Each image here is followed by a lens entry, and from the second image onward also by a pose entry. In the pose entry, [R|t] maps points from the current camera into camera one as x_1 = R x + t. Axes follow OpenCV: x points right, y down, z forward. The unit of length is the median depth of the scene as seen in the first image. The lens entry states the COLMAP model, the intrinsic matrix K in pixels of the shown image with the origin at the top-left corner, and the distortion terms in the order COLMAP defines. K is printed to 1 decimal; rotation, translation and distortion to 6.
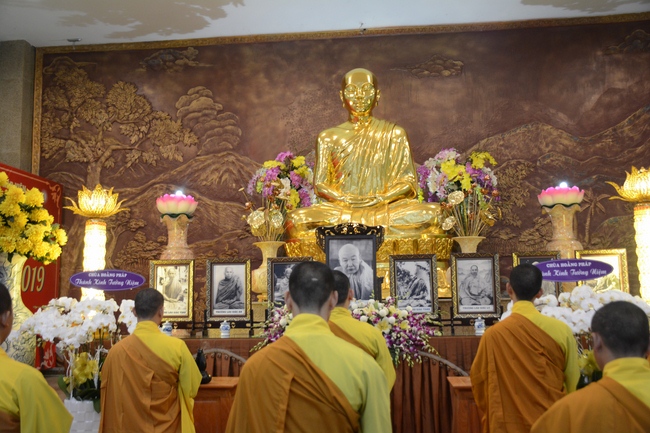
lens RADIAL K [[658.1, 0, 322.4], [0, 658.1, 217.9], [0, 0, 1]] dist [-0.009231, 0.000000]
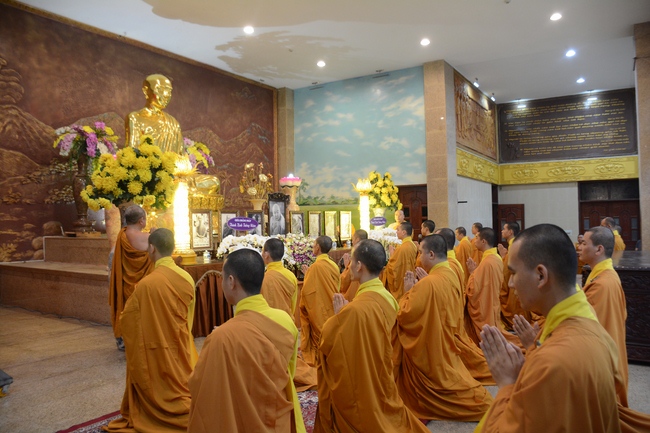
lens RADIAL K [[503.4, 0, 321.0], [0, 503.4, 215.0], [0, 0, 1]] dist [-0.144992, 0.089904]
pose [[0.458131, 0.021259, 0.888630, -0.633404], [-0.097282, 0.994908, 0.026352, 0.012407], [-0.883545, -0.098520, 0.457867, 0.147809]]
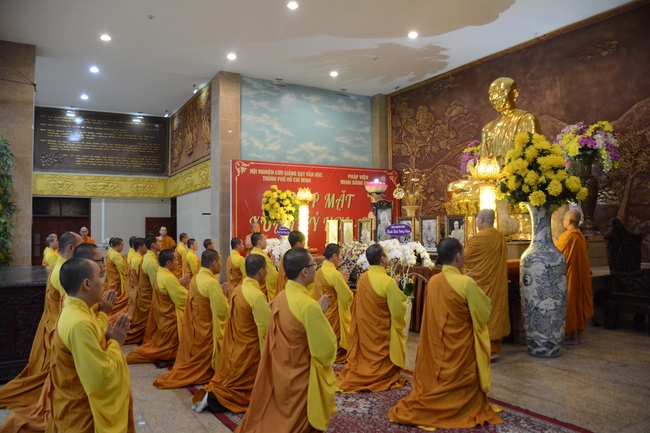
lens RADIAL K [[503.4, 0, 323.8], [0, 503.4, 217.4], [0, 0, 1]] dist [-0.144992, 0.089904]
pose [[0.582694, -0.011355, -0.812612, 0.601956], [0.098366, 0.993536, 0.056651, -0.021503], [0.806716, -0.112944, 0.580045, 0.036425]]
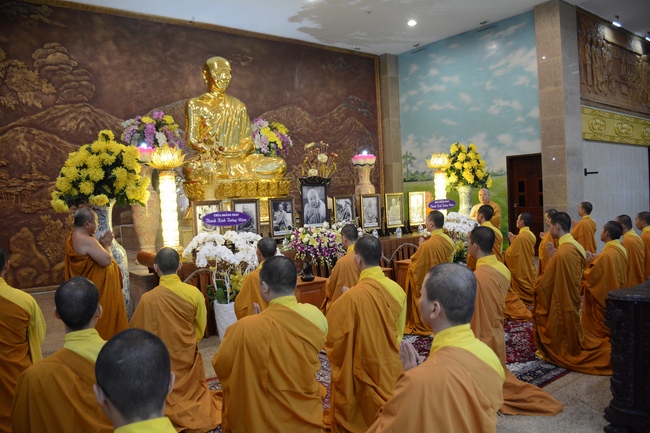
lens RADIAL K [[503.4, 0, 321.4], [0, 503.4, 217.4], [0, 0, 1]] dist [-0.144992, 0.089904]
pose [[0.735090, -0.042639, 0.676628, -0.438816], [-0.049561, 0.991970, 0.116354, -0.019861], [-0.676156, -0.119065, 0.727074, 0.048270]]
